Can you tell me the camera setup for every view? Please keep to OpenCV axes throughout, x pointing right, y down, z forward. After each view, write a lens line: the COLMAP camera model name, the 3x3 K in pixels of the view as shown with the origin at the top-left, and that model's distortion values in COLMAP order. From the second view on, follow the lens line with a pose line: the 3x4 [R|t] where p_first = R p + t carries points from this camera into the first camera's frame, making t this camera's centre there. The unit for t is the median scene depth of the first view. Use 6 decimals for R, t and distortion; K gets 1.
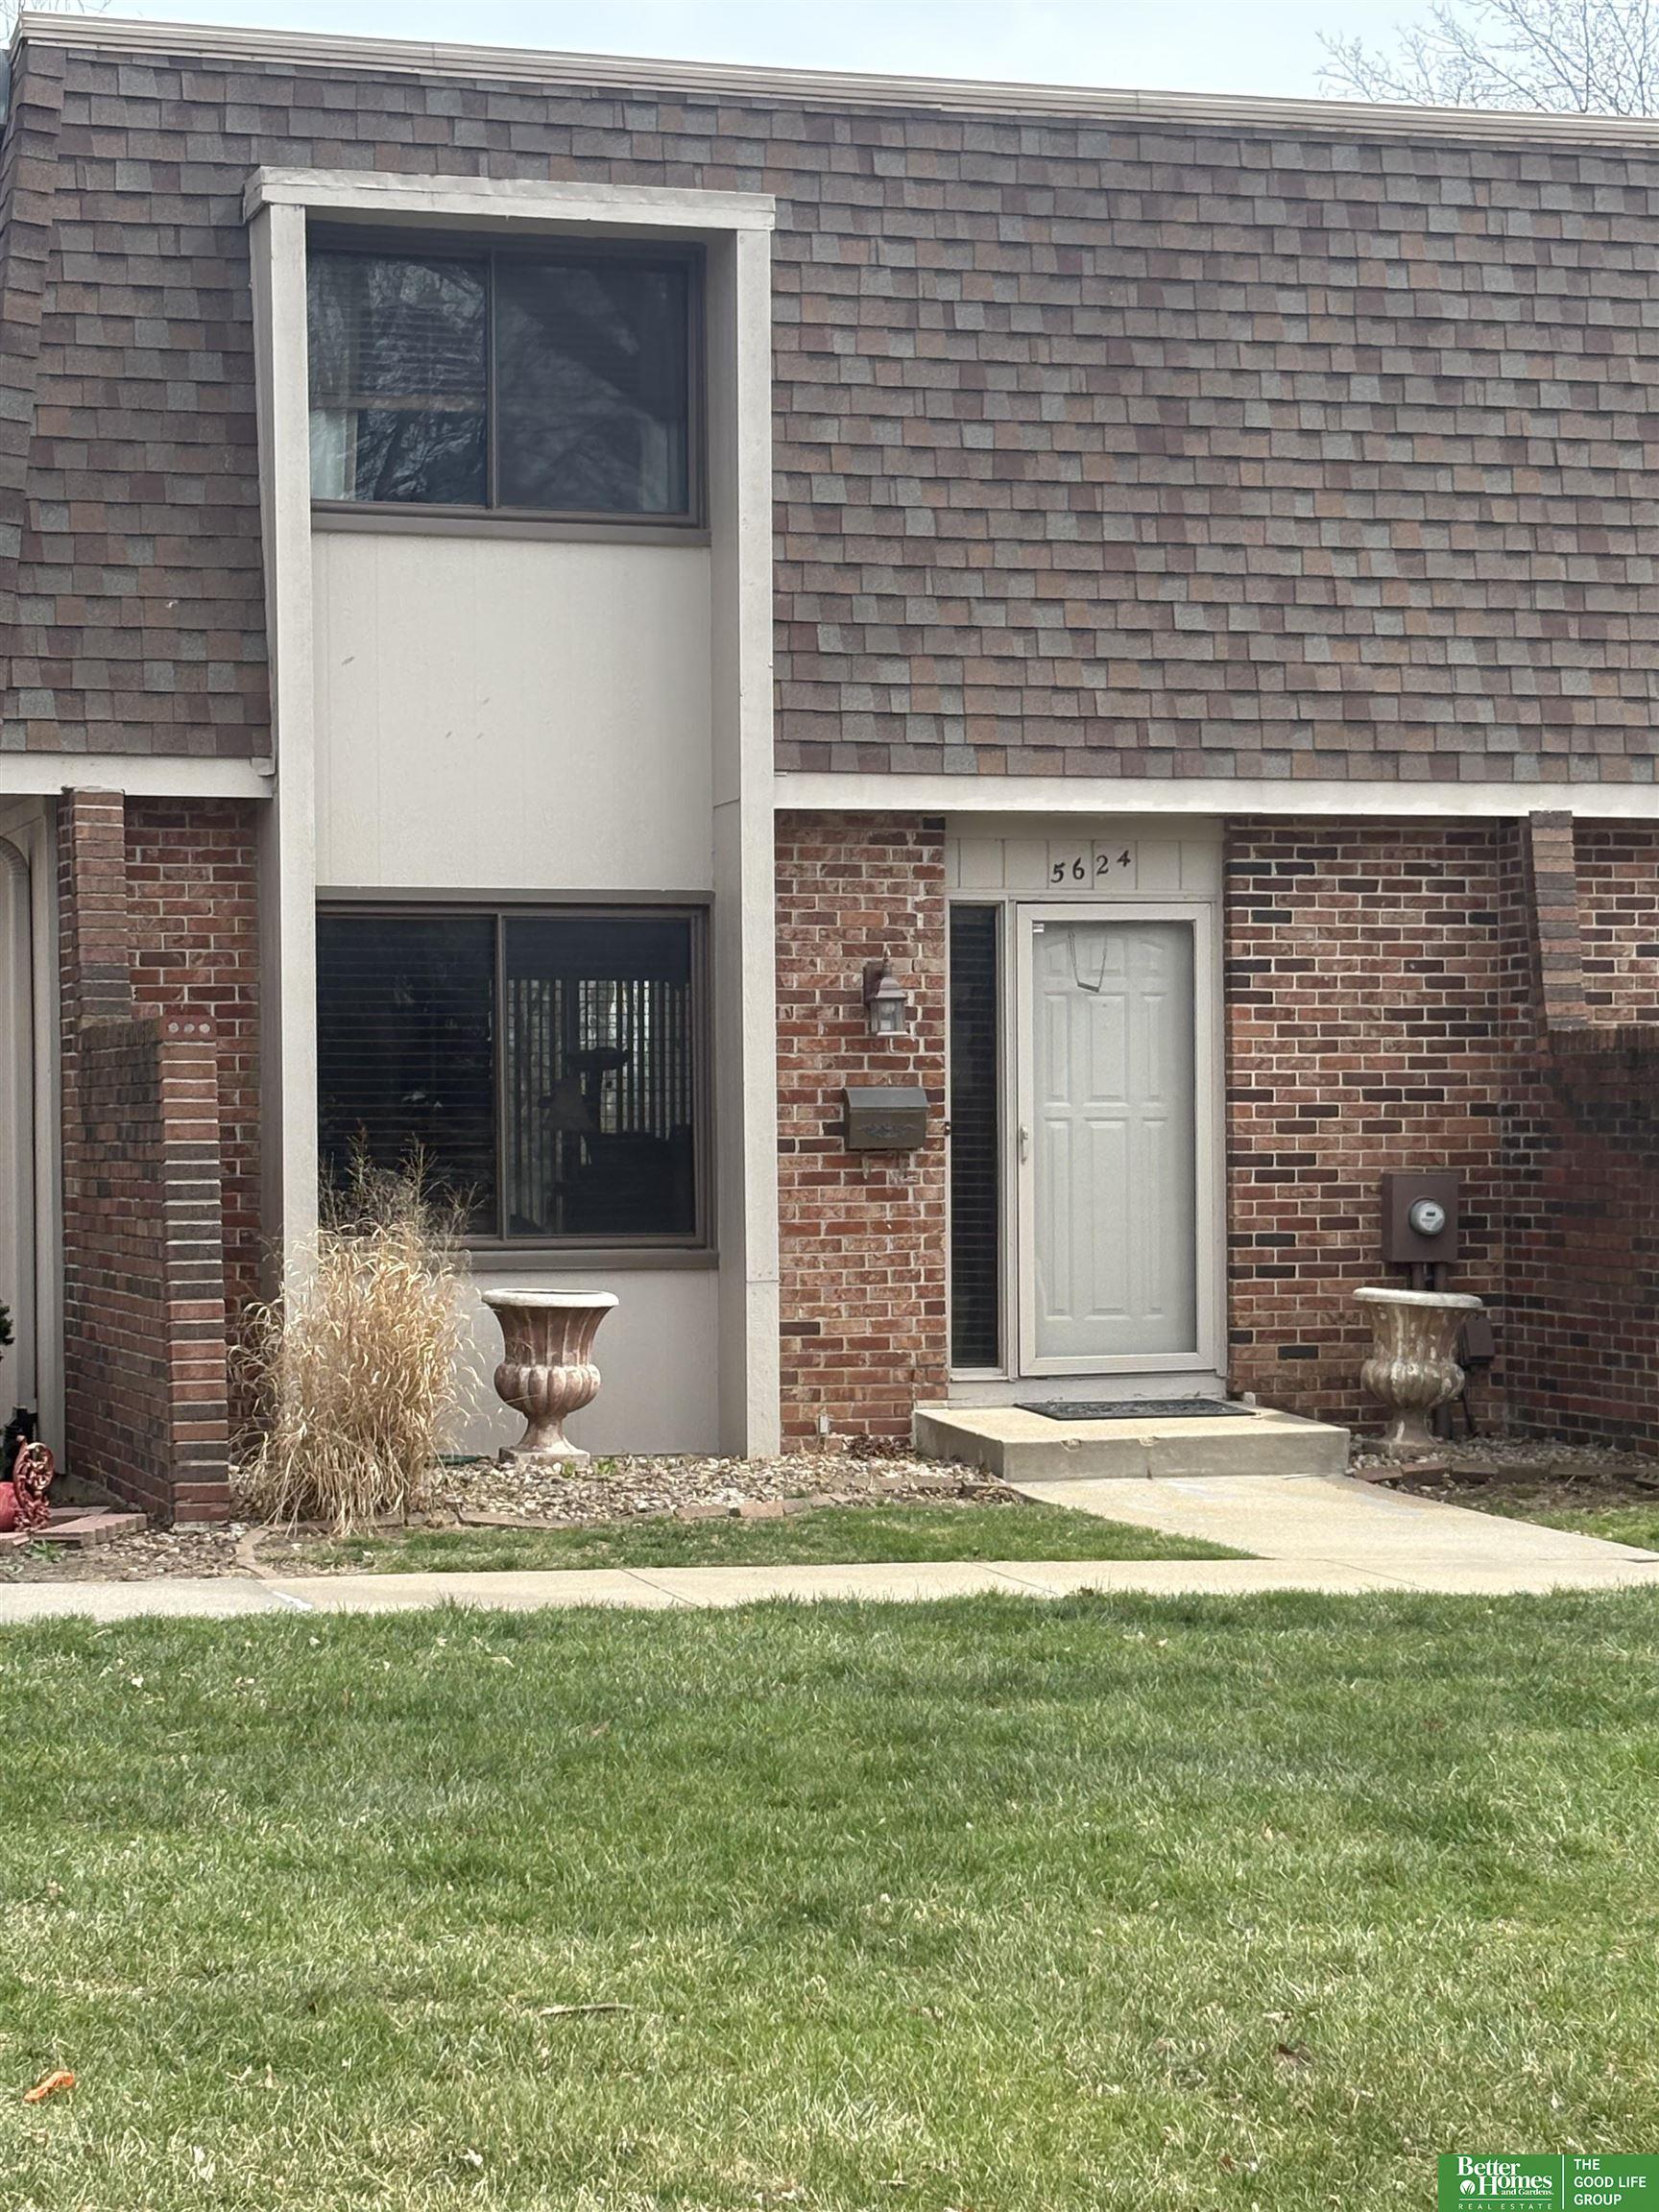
lens RADIAL K [[4792.9, 0, 829.5], [0, 4792.9, 1103.4], [0, 0, 1]] dist [0.153510, 0.000000]
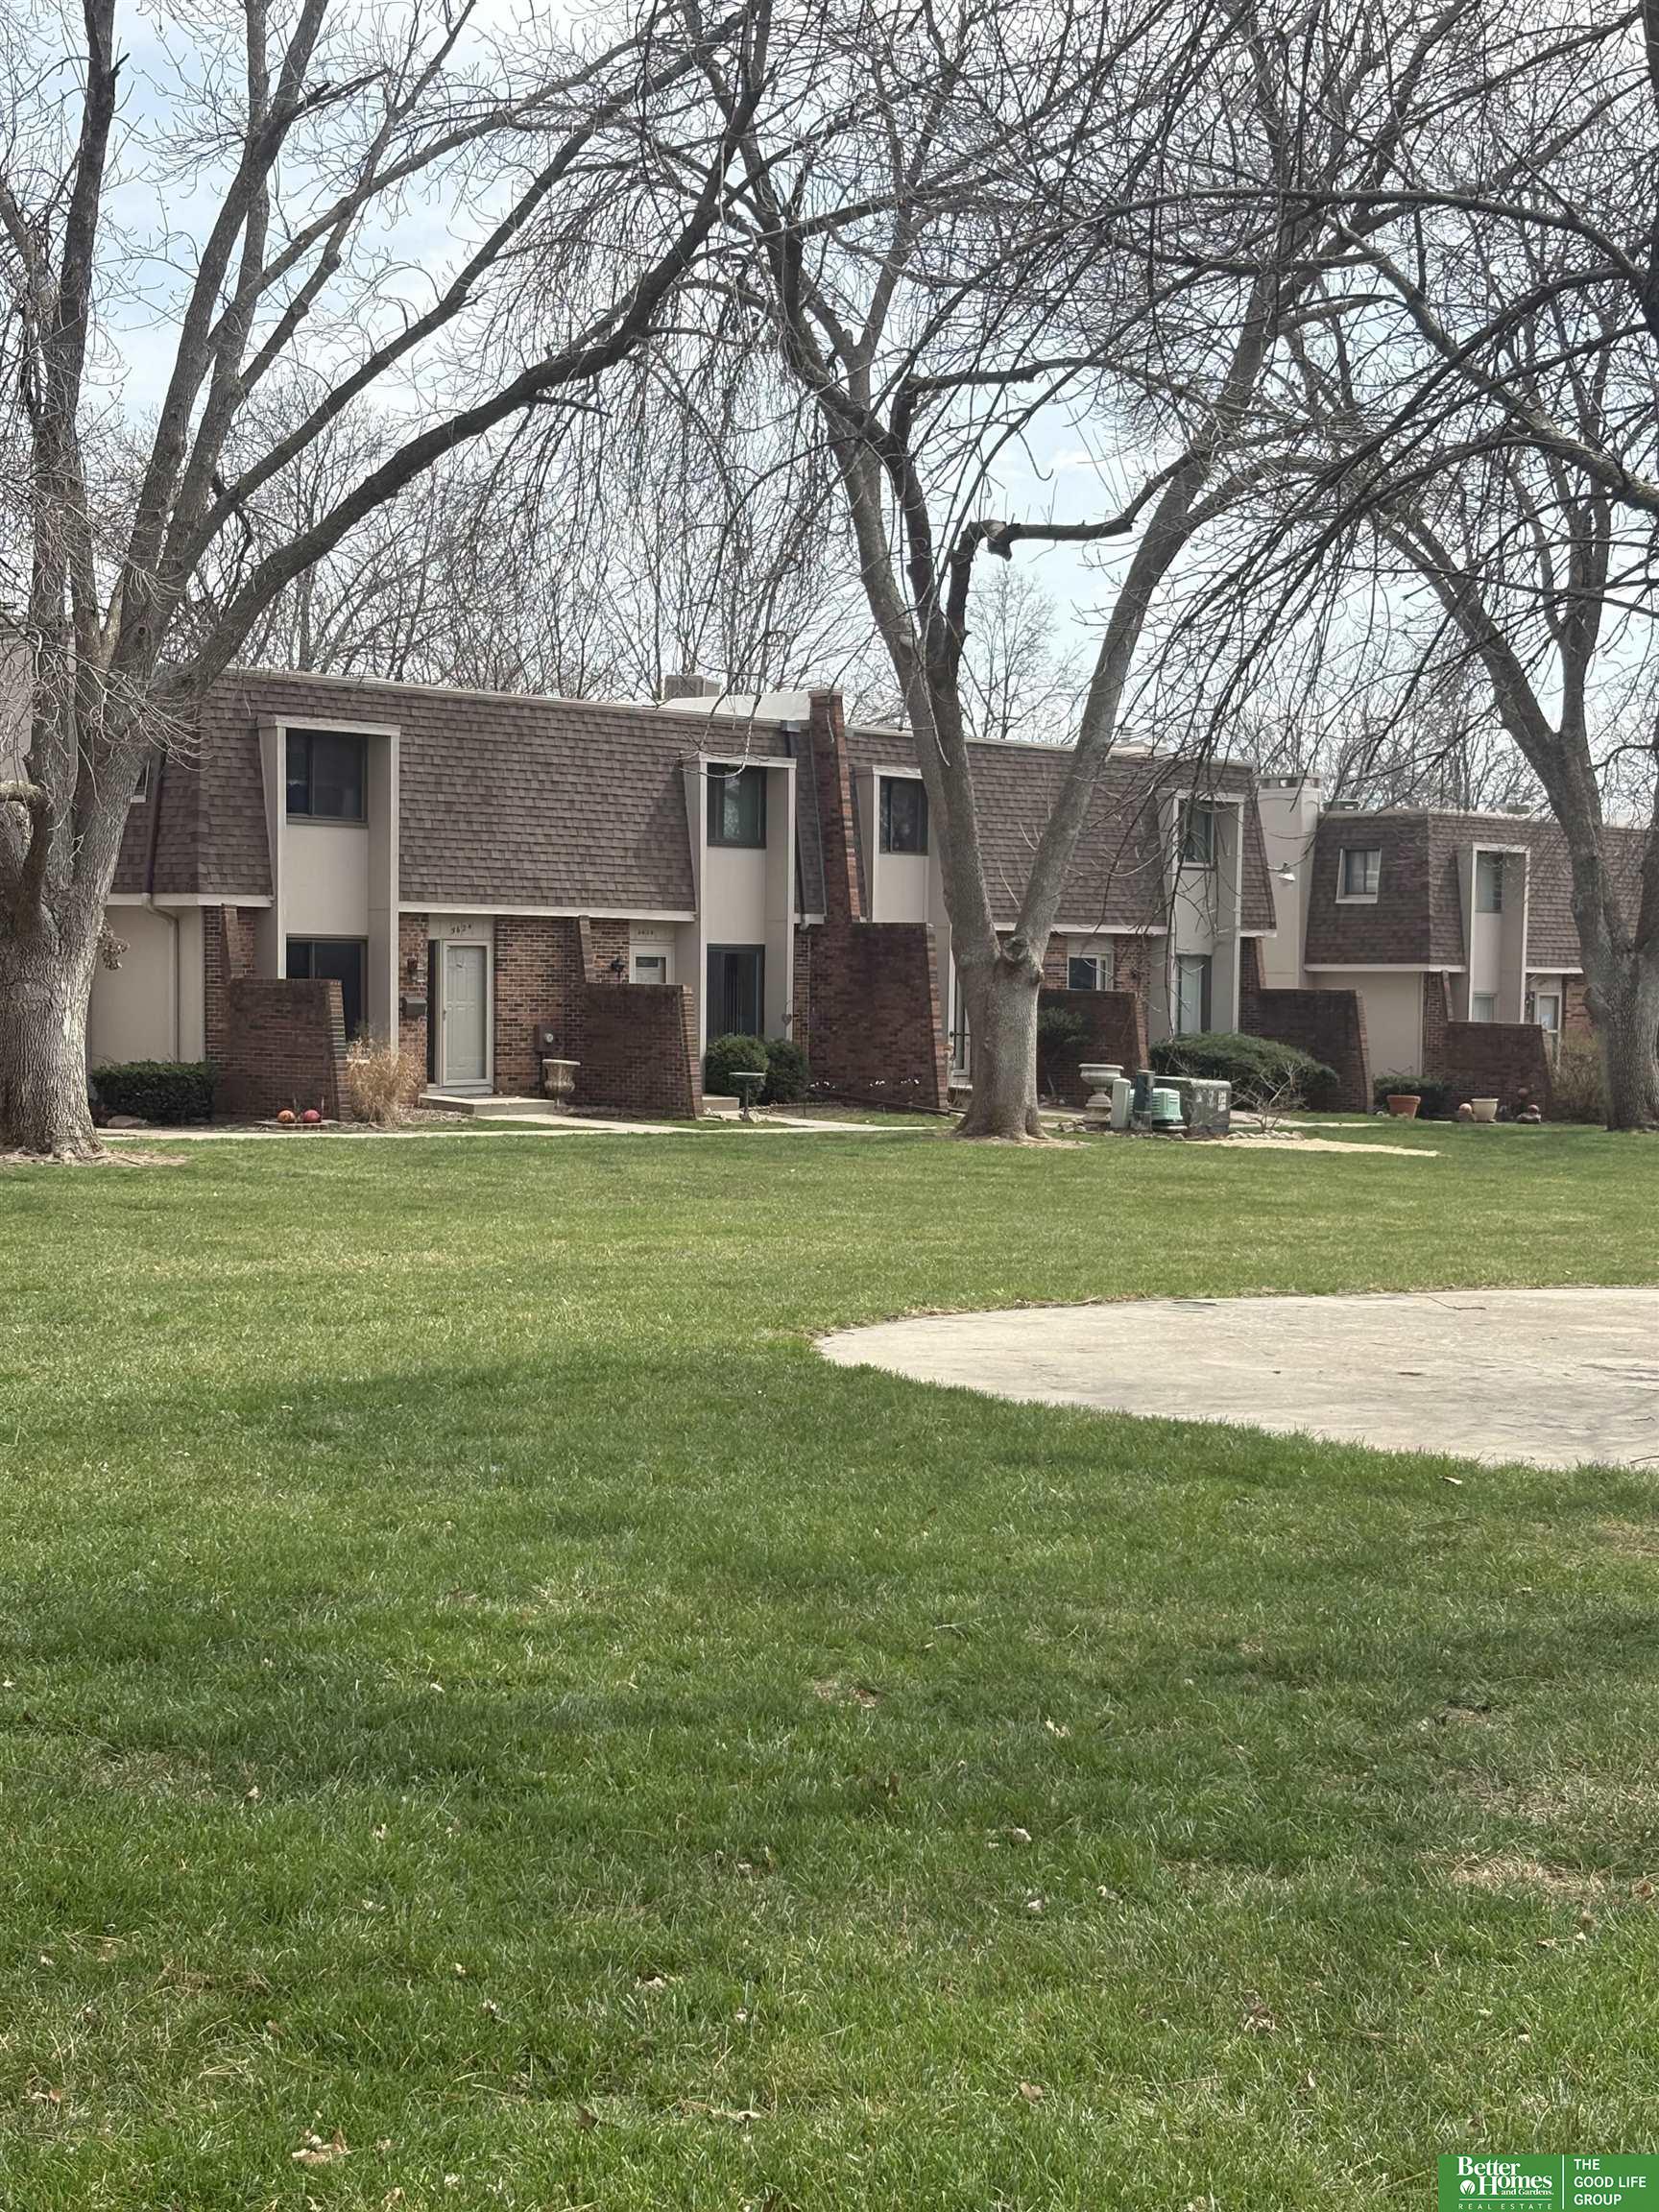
lens RADIAL K [[3392.6, 0, 830.4], [0, 3392.6, 1109.8], [0, 0, 1]] dist [0.048697, 0.000000]
pose [[0.859534, -0.003525, 0.511066, -0.918796], [-0.019510, 0.999021, 0.039703, -0.023751], [-0.510706, -0.044097, 0.858624, -1.119607]]
